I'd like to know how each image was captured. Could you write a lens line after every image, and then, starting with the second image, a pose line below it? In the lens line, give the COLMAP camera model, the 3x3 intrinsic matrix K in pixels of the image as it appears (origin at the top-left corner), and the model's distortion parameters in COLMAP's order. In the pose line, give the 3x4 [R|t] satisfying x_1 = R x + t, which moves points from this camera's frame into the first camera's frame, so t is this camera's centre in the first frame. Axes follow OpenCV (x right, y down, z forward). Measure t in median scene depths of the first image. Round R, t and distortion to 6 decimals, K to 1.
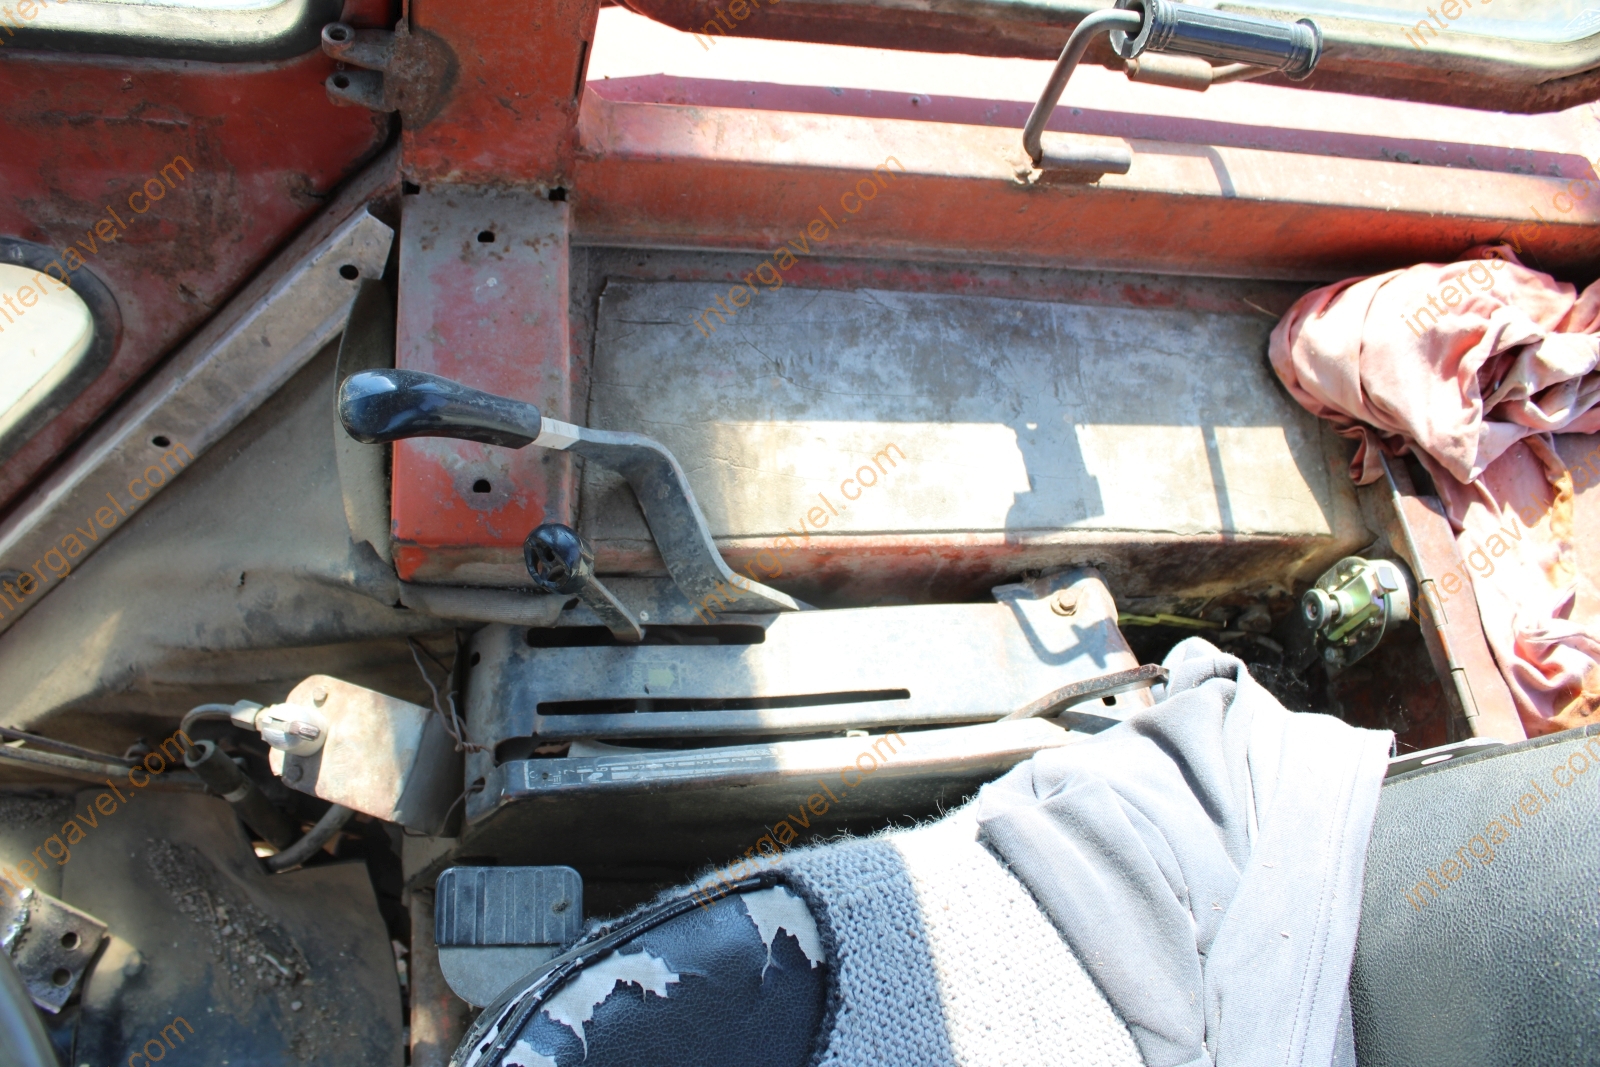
lens RADIAL K [[1343.0, 0, 800.0], [0, 1343.0, 533.5], [0, 0, 1]] dist [-0.168804, 0.155441]
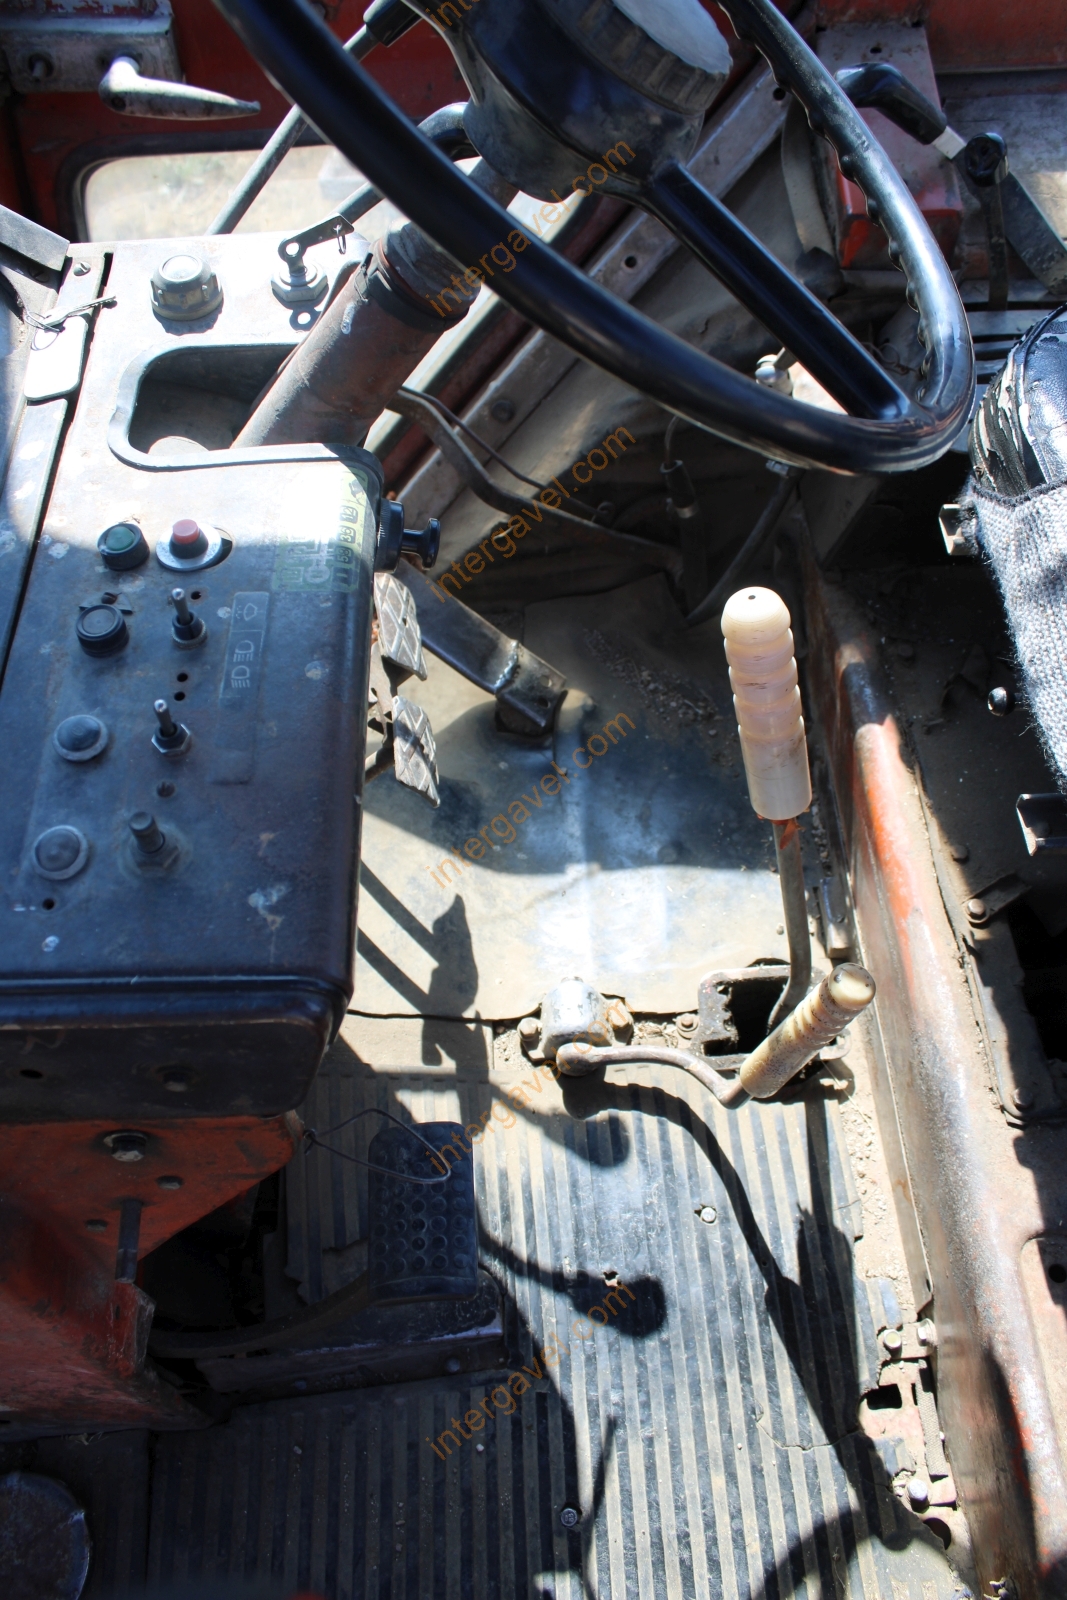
lens RADIAL K [[1359.1, 0, 532.6], [0, 1359.1, 790.4], [0, 0, 1]] dist [-0.163629, 0.165101]
pose [[0.969421, -0.083301, -0.230833, -0.306581], [0.056584, 0.991154, -0.120047, 0.680355], [0.238791, 0.103315, 0.965559, -0.385977]]
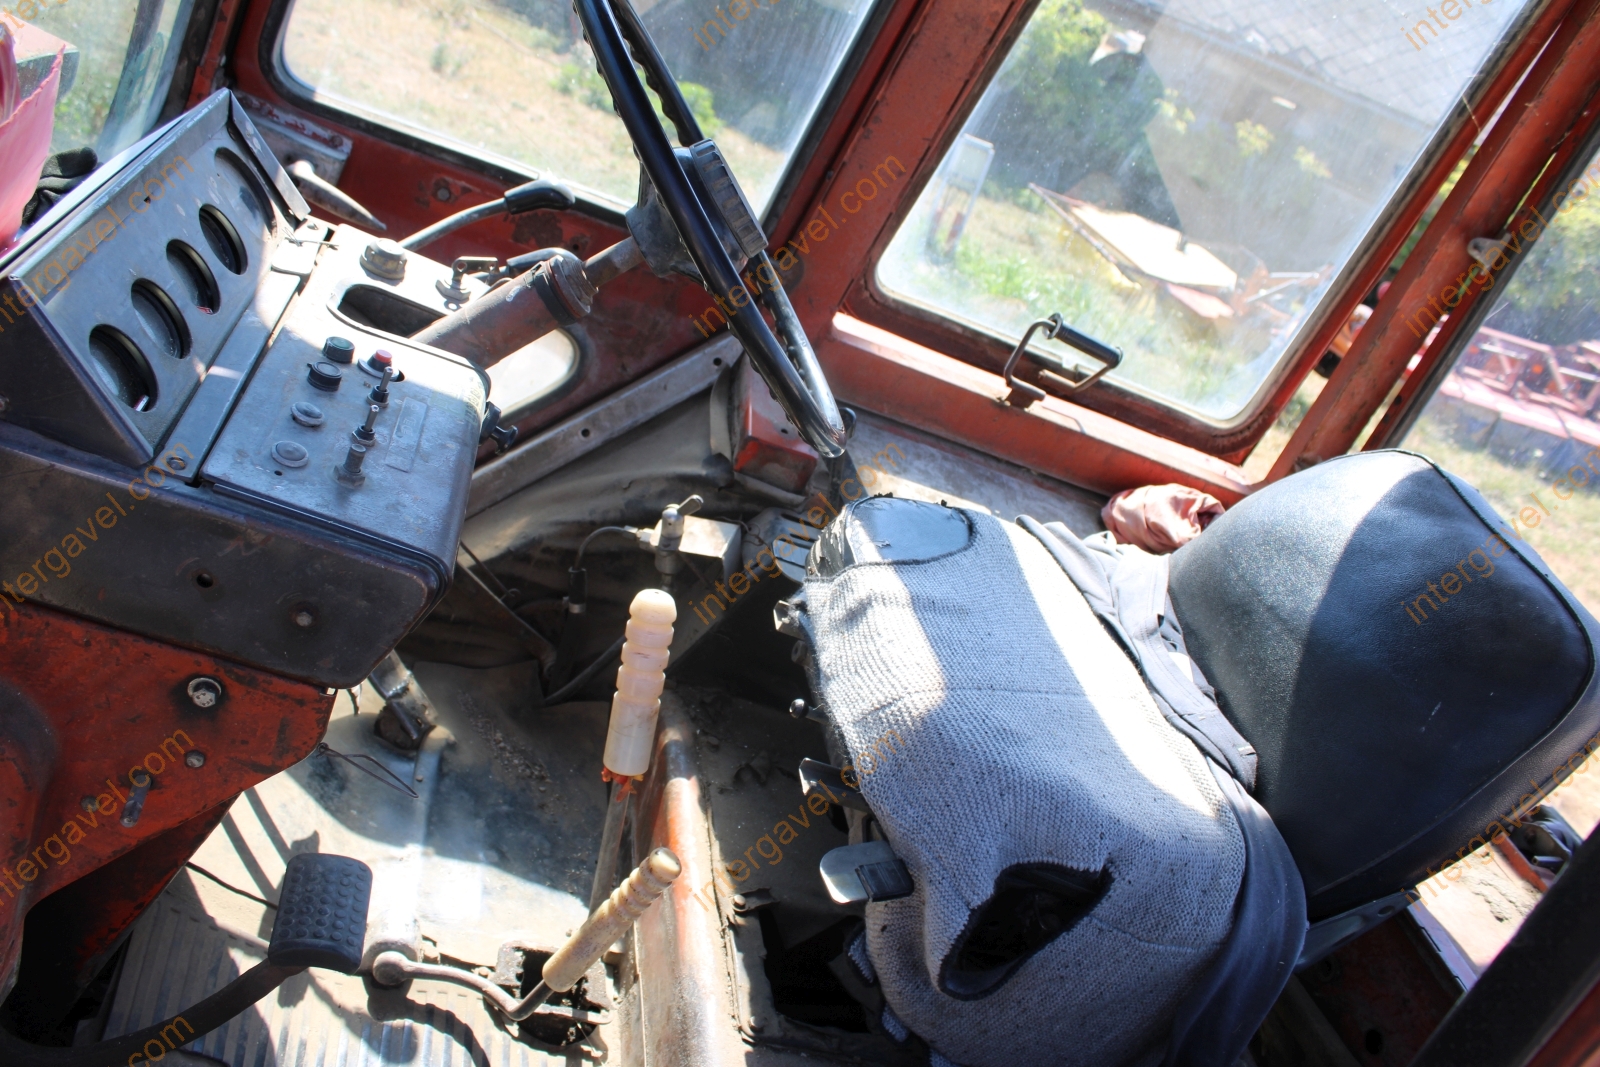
lens RADIAL K [[1359.1, 0, 807.9], [0, 1359.1, 502.9], [0, 0, 1]] dist [-0.163629, 0.165101]
pose [[0.974817, 0.172975, 0.140754, -0.433339], [-0.060089, 0.811555, -0.581177, 1.204126], [-0.214759, 0.558084, 0.801512, -0.678053]]
